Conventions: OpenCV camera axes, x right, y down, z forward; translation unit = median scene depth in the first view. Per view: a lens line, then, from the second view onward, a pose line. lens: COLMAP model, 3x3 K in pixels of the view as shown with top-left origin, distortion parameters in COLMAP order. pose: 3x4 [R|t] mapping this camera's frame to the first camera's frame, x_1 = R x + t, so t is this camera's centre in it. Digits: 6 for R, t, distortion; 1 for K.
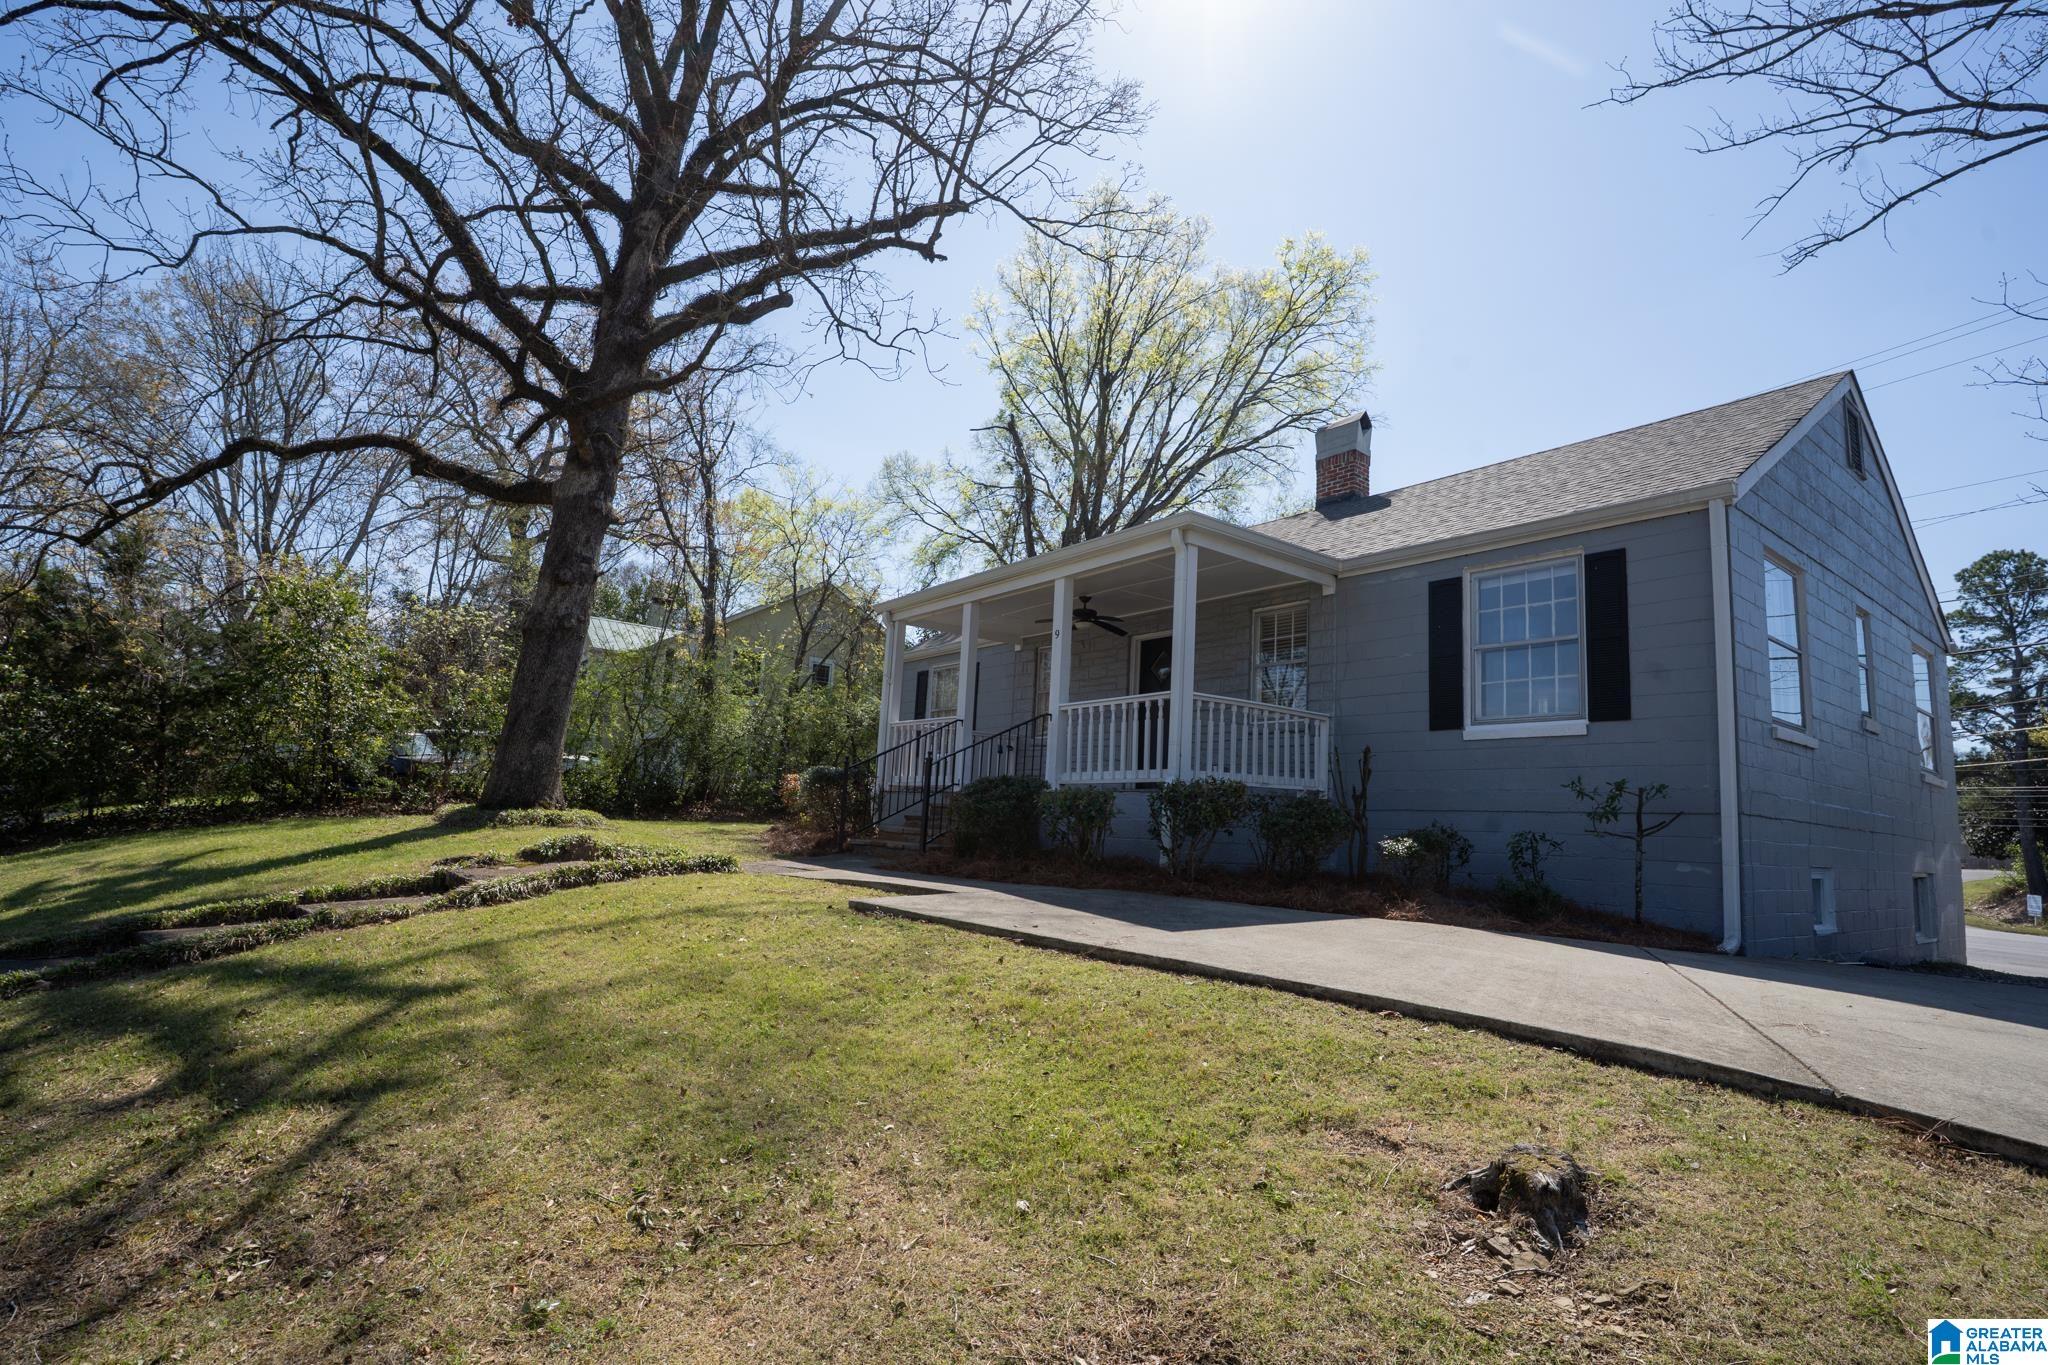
lens RADIAL K [[1004.7, 0, 1030.6], [0, 1004.7, 691.7], [0, 0, 1]] dist [-0.075948, 0.034756]
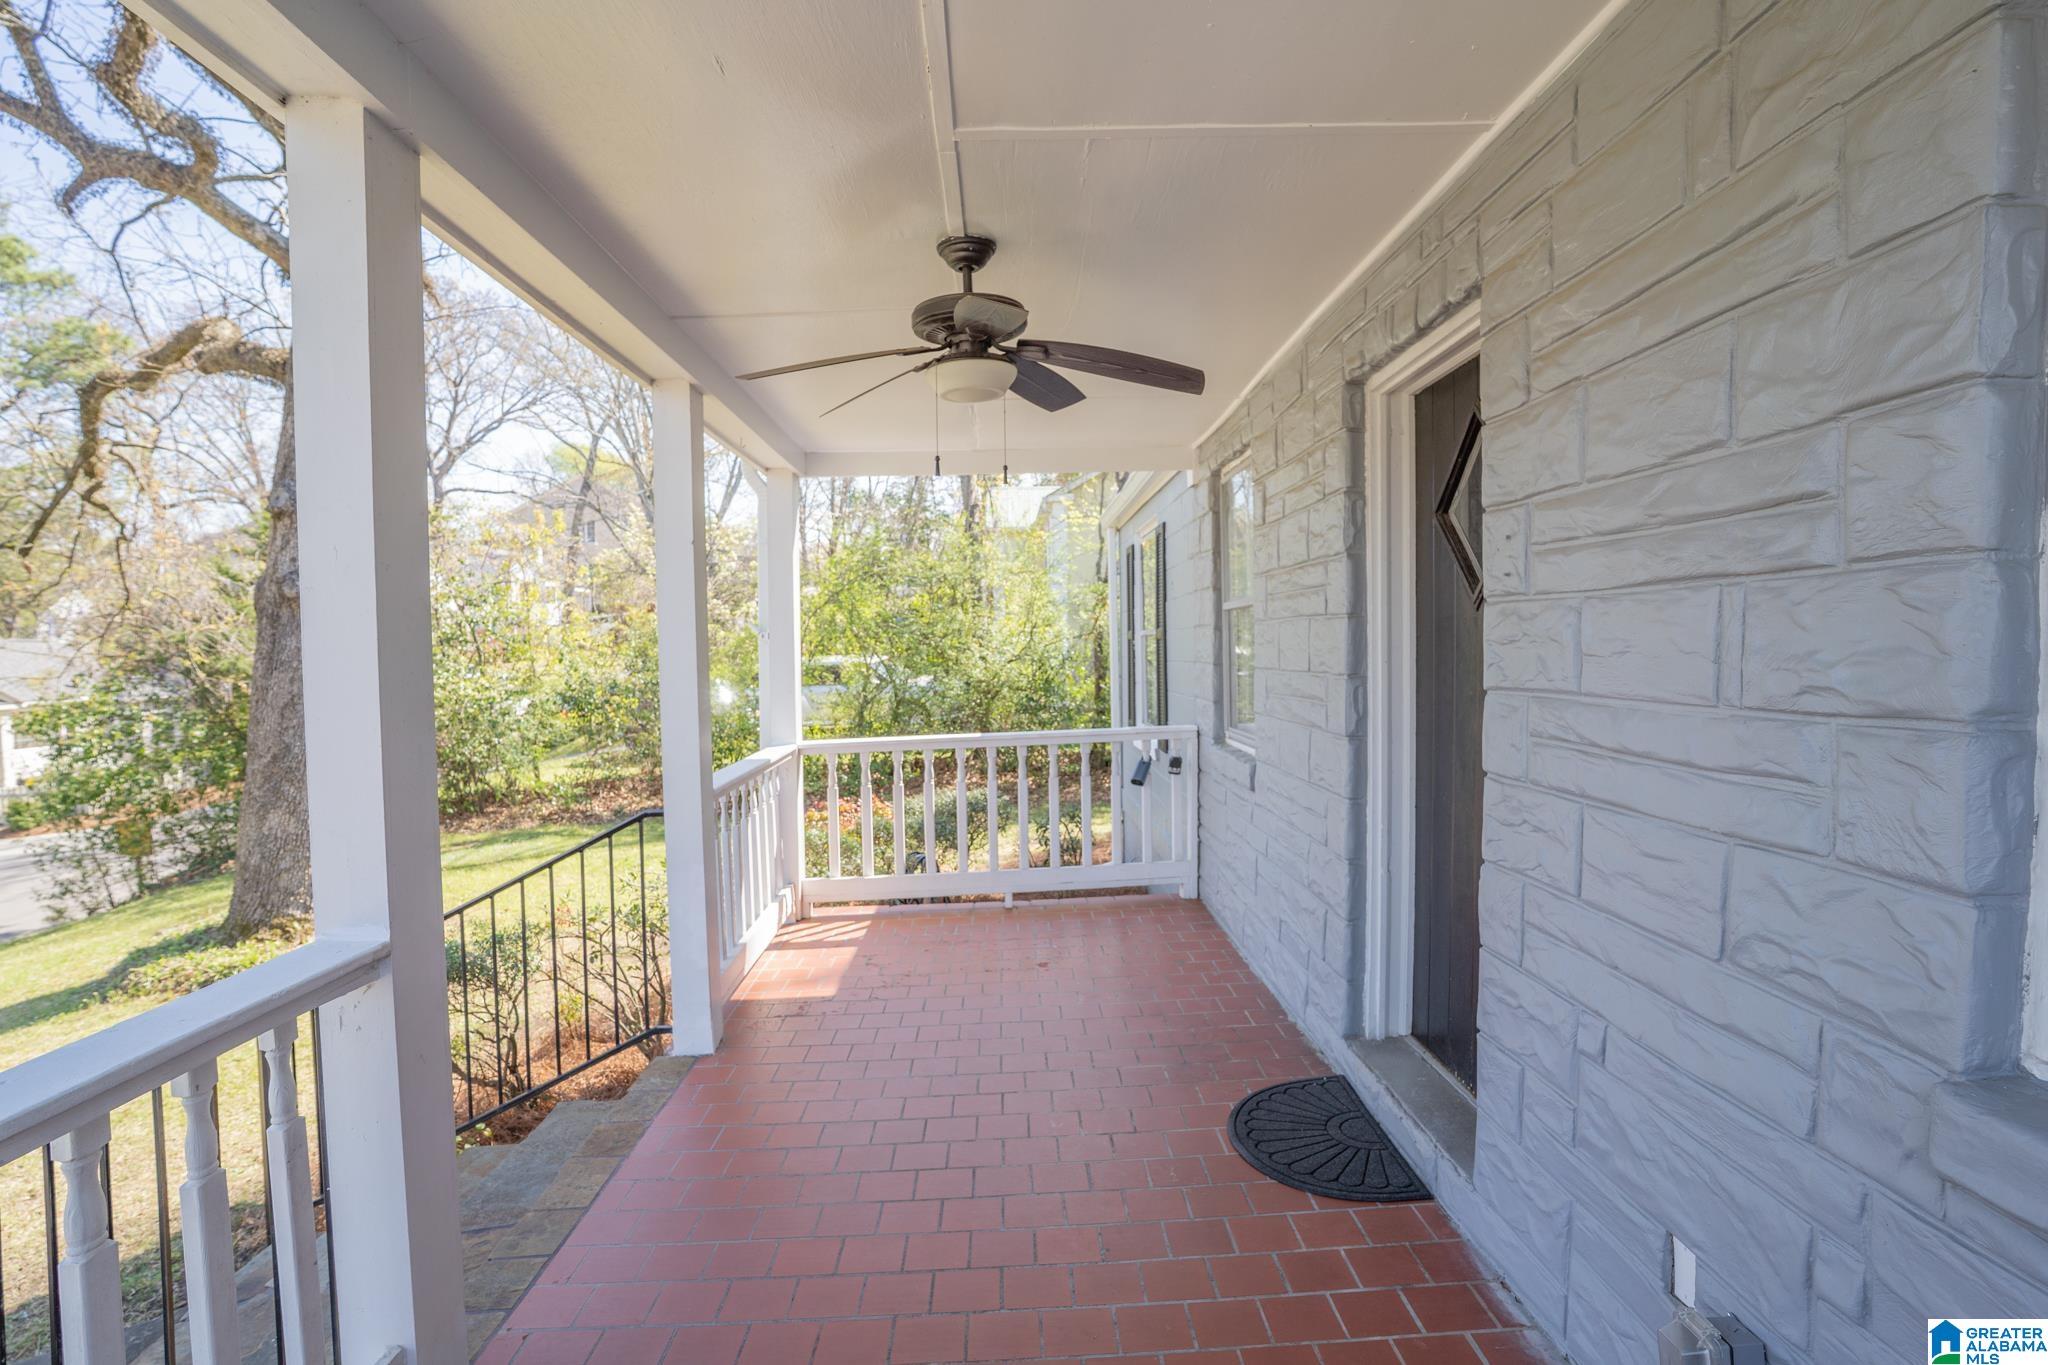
lens RADIAL K [[1014.4, 0, 1028.2], [0, 1014.4, 692.1], [0, 0, 1]] dist [-0.073566, 0.037208]
pose [[0.812510, -0.040950, -0.581508, 0.182355], [0.137546, 0.982832, 0.122975, -0.025957], [0.566488, -0.179903, 0.804193, 0.825658]]
